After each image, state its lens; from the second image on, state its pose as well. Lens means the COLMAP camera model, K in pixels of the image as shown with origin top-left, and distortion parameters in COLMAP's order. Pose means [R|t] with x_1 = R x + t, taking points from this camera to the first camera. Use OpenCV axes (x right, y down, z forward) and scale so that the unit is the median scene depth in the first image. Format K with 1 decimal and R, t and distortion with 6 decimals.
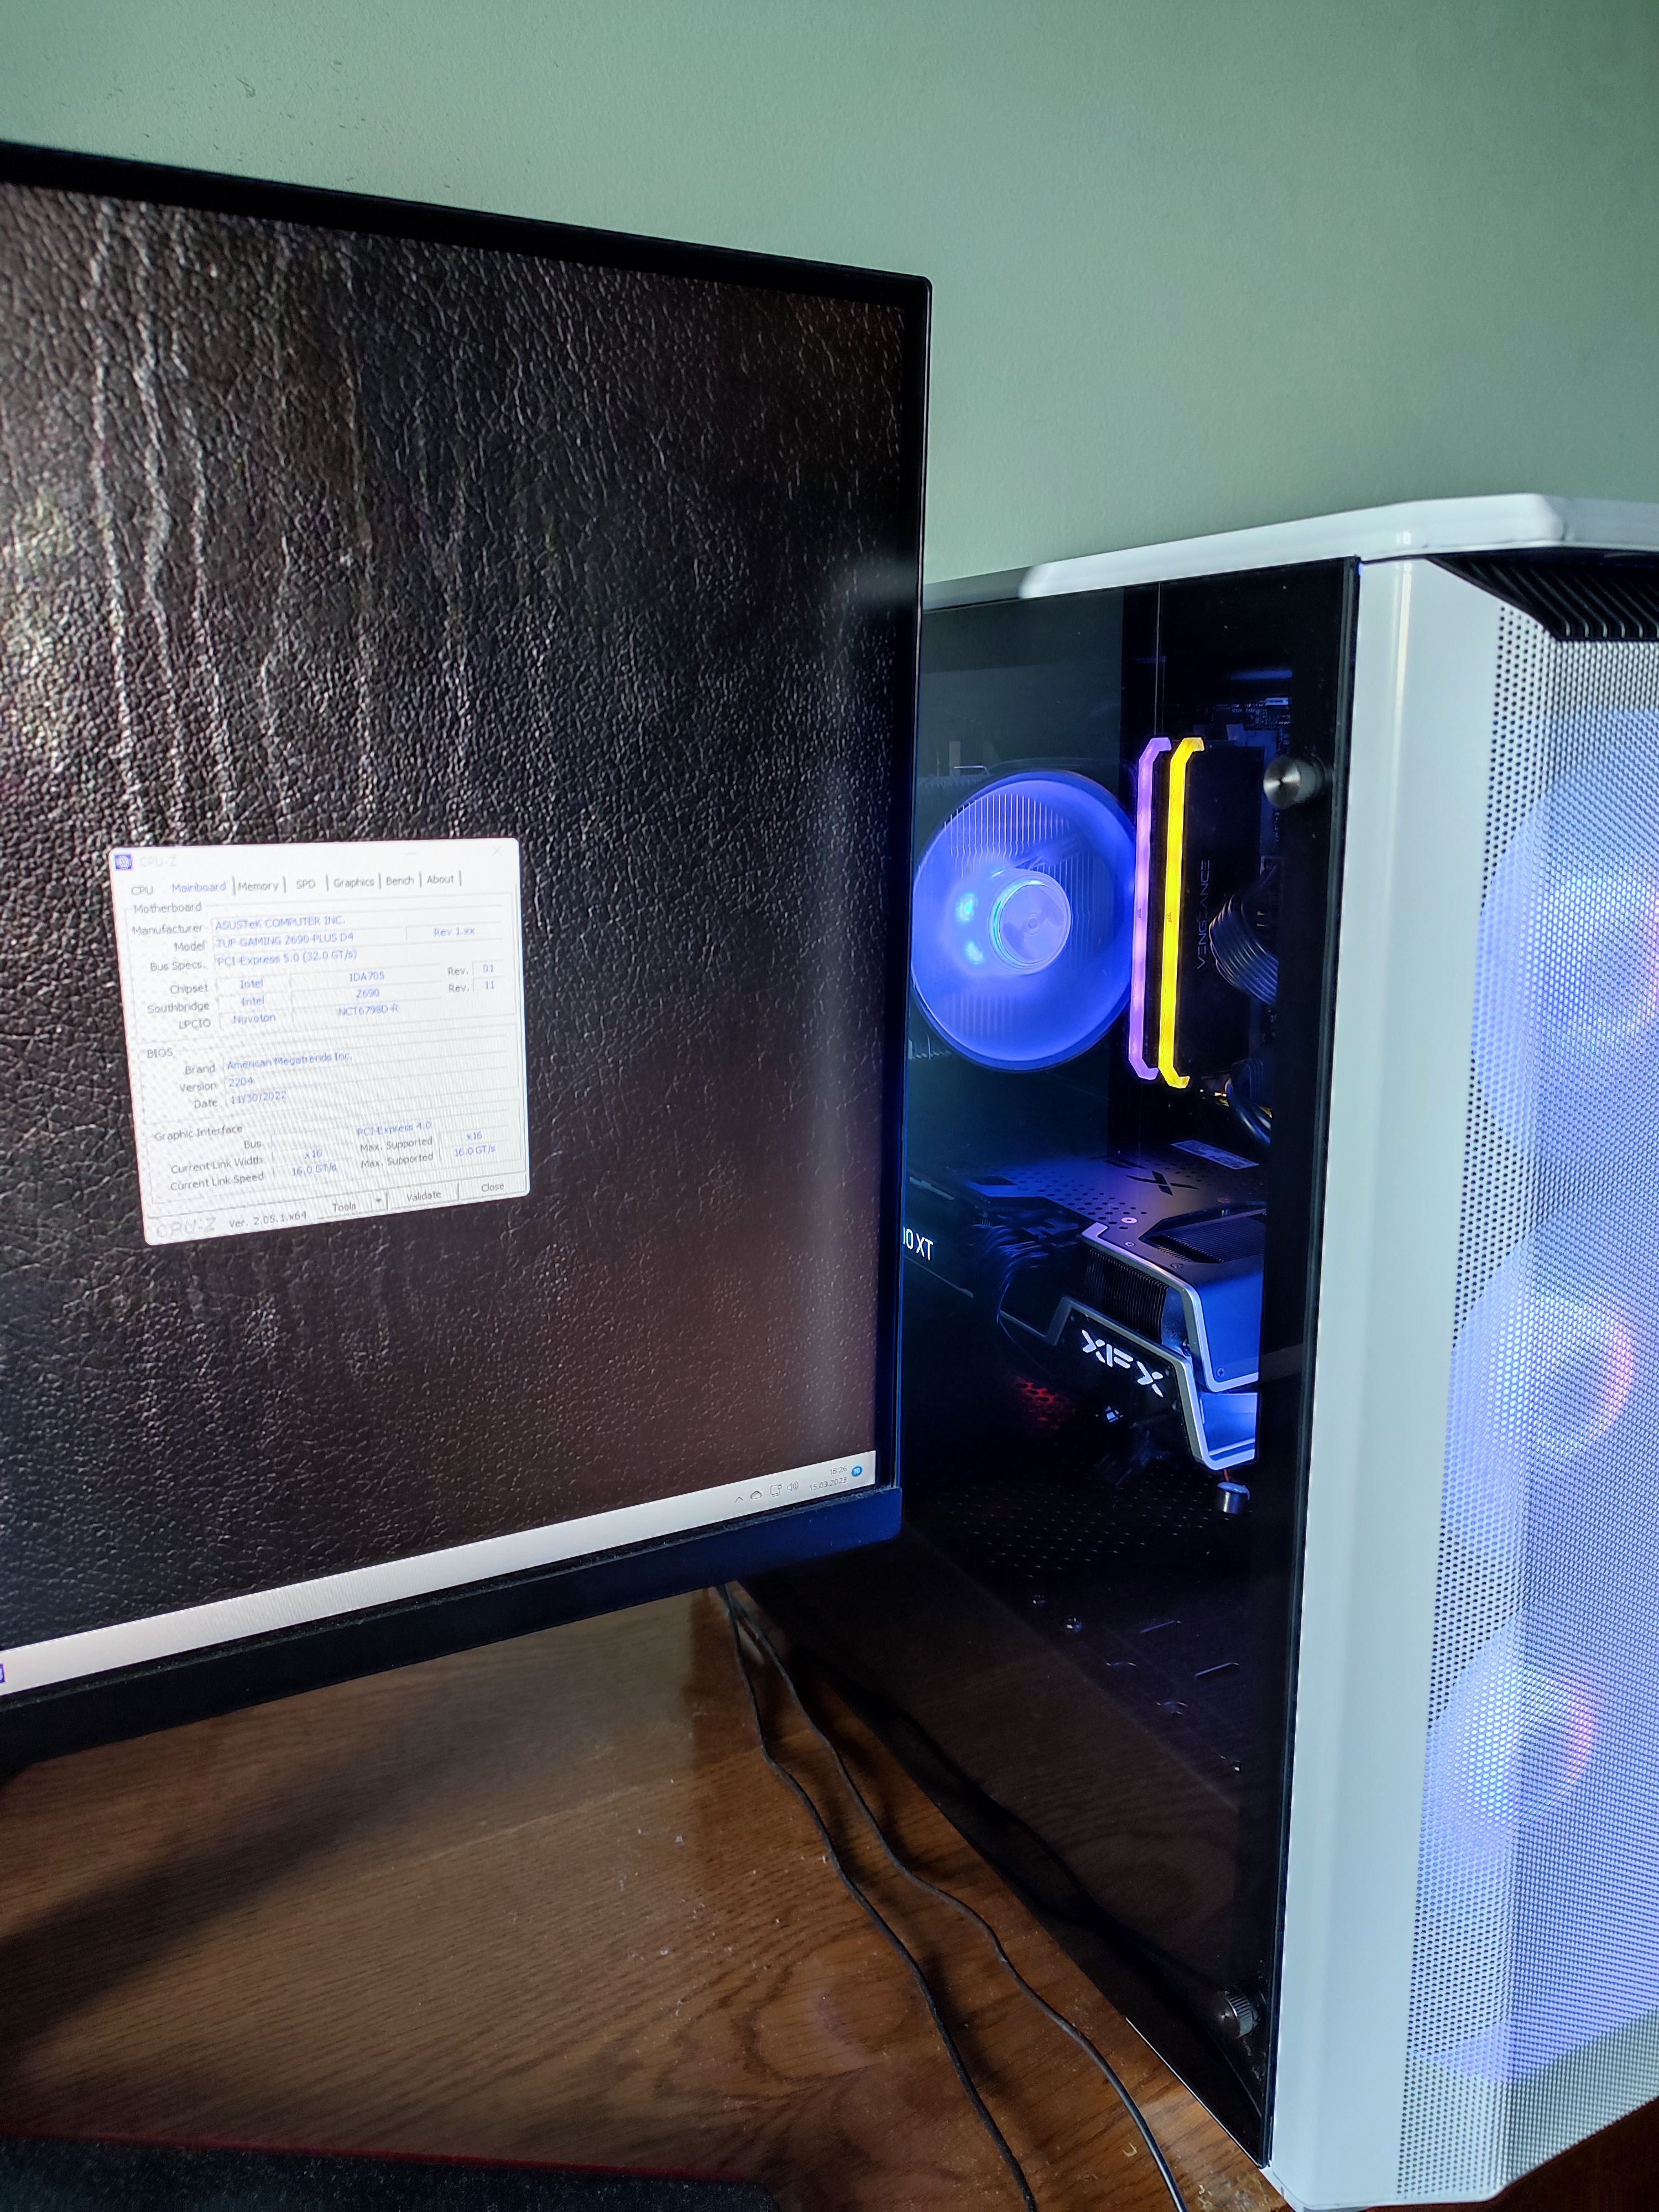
lens RADIAL K [[1564.4, 0, 829.5], [0, 1564.4, 1106.0], [0, 0, 1]] dist [0.008534, -0.022471]
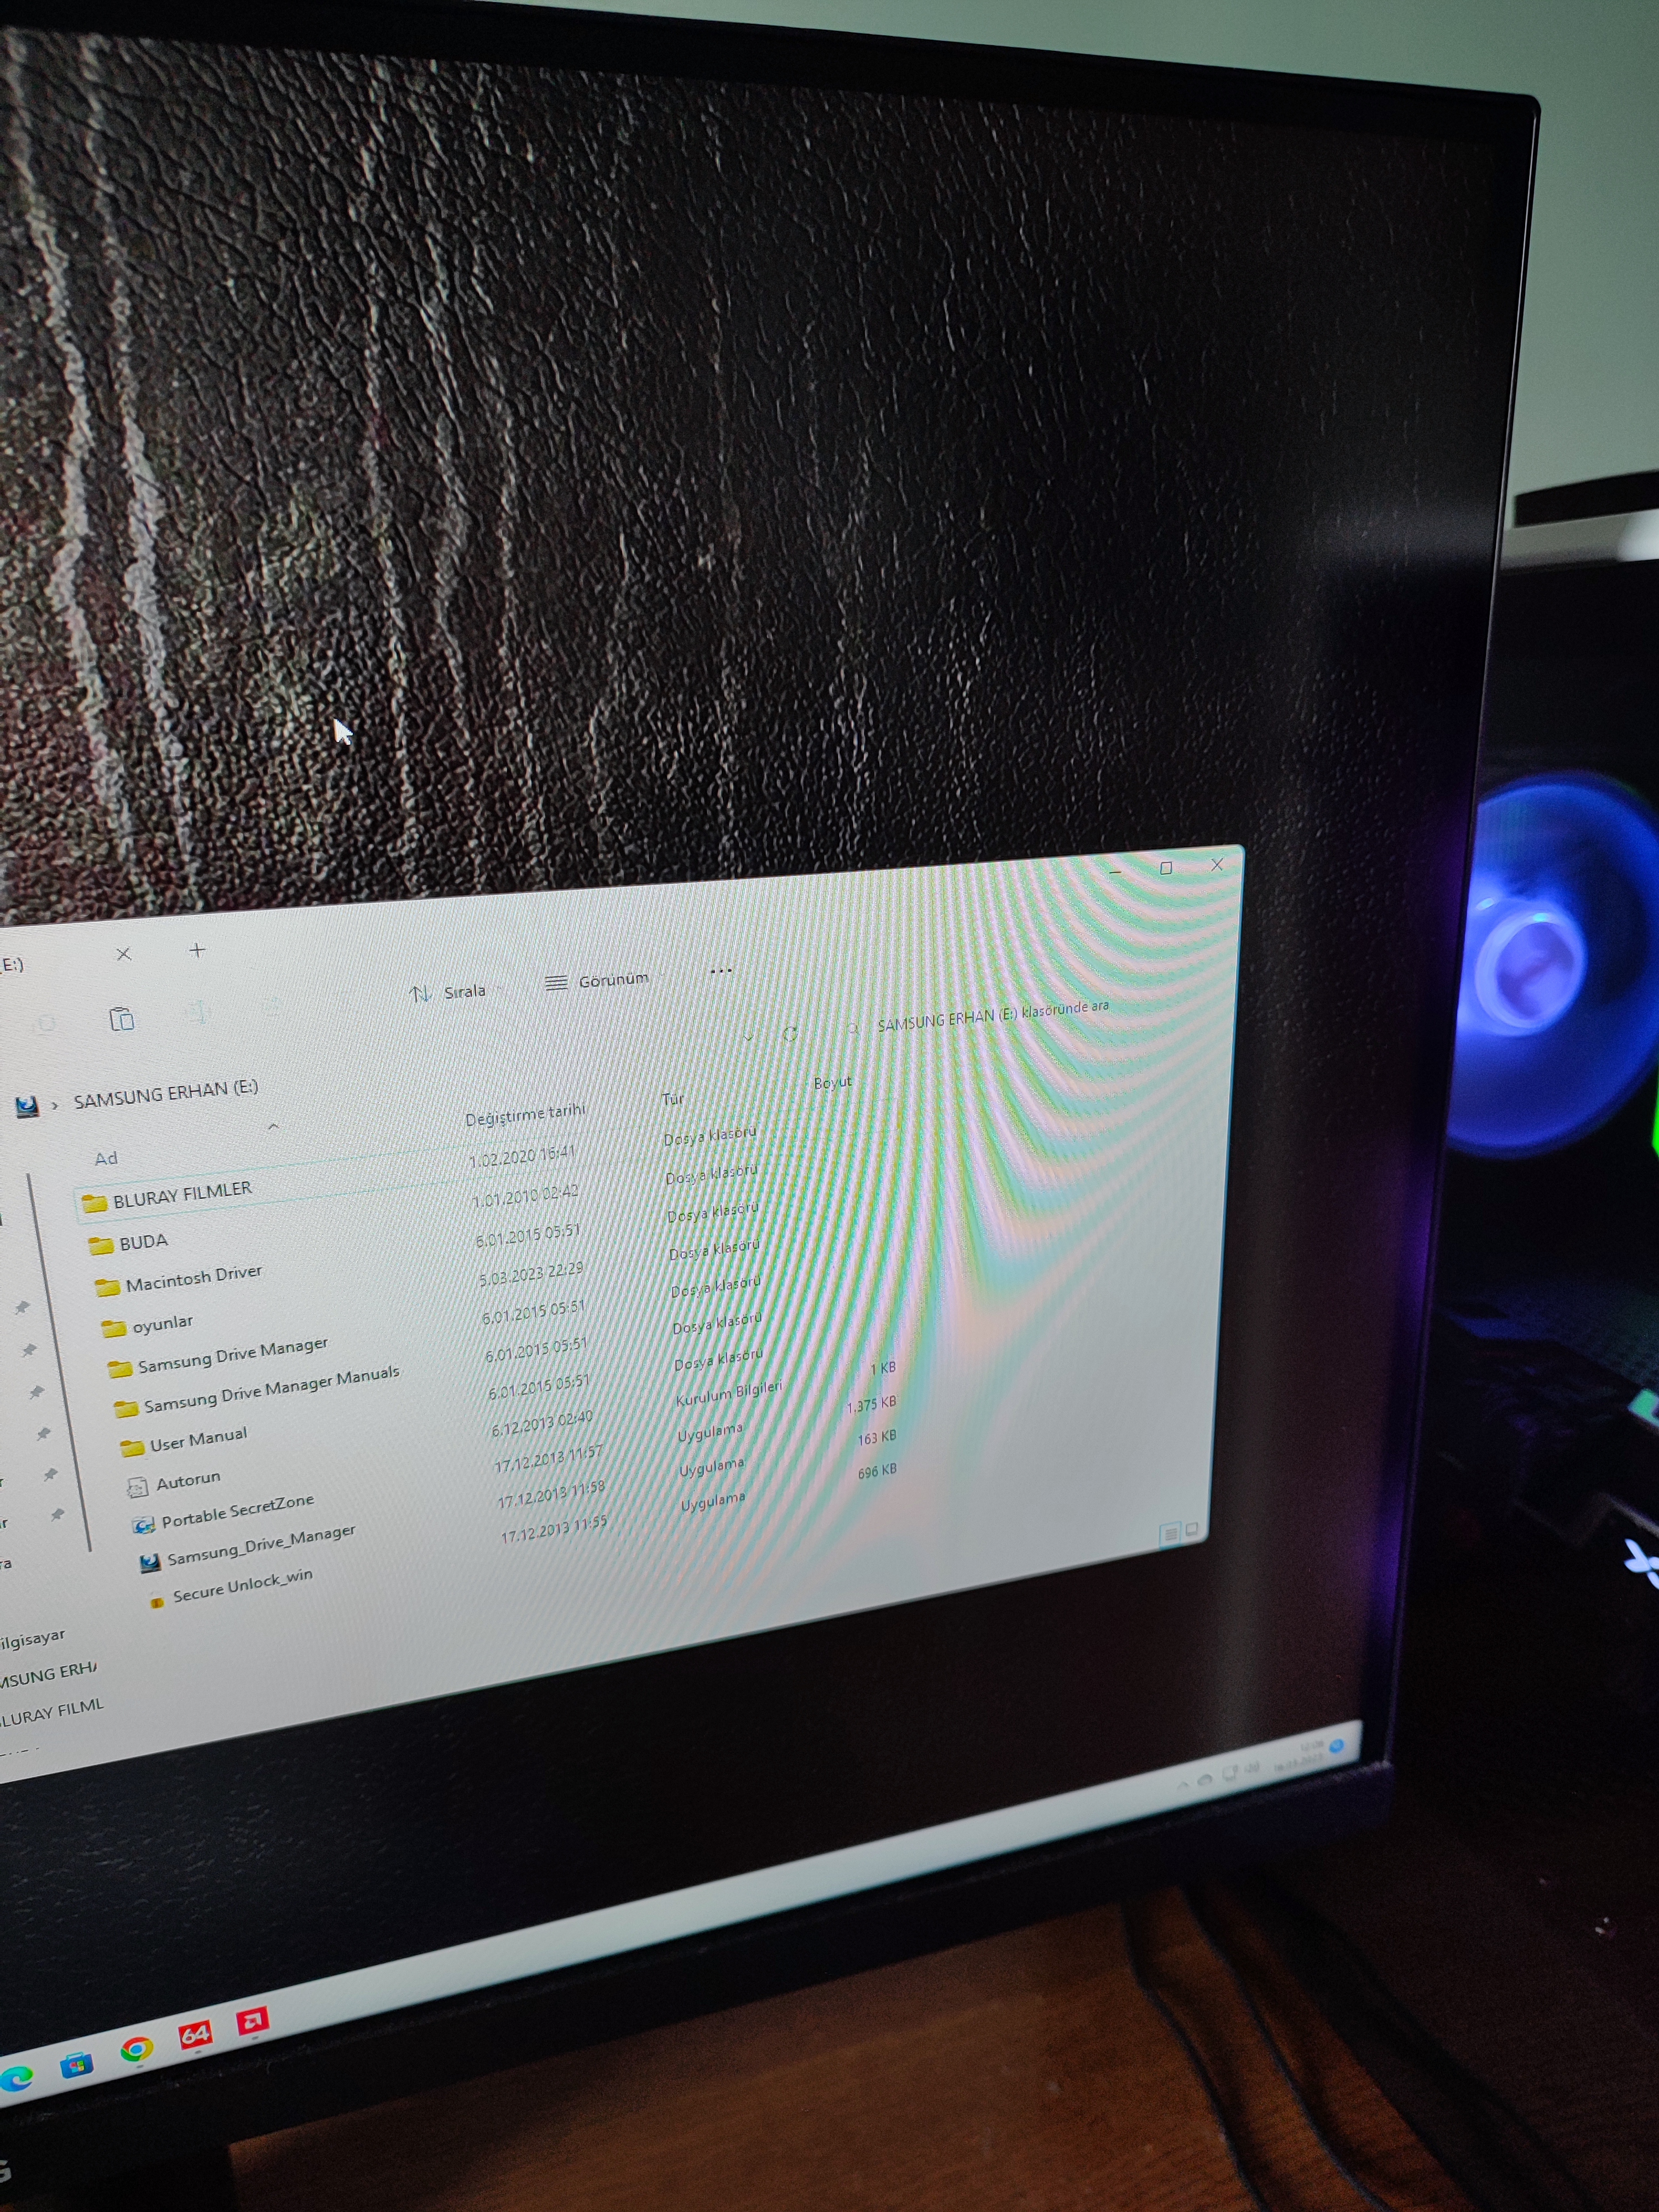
lens RADIAL K [[1600.2, 0, 829.5], [0, 1600.2, 1106.0], [0, 0, 1]] dist [-0.017014, -0.006398]
pose [[0.985010, 0.012223, -0.172065, -0.127635], [-0.007586, 0.999591, 0.027584, -0.124618], [0.172332, -0.025865, 0.984699, 0.297991]]
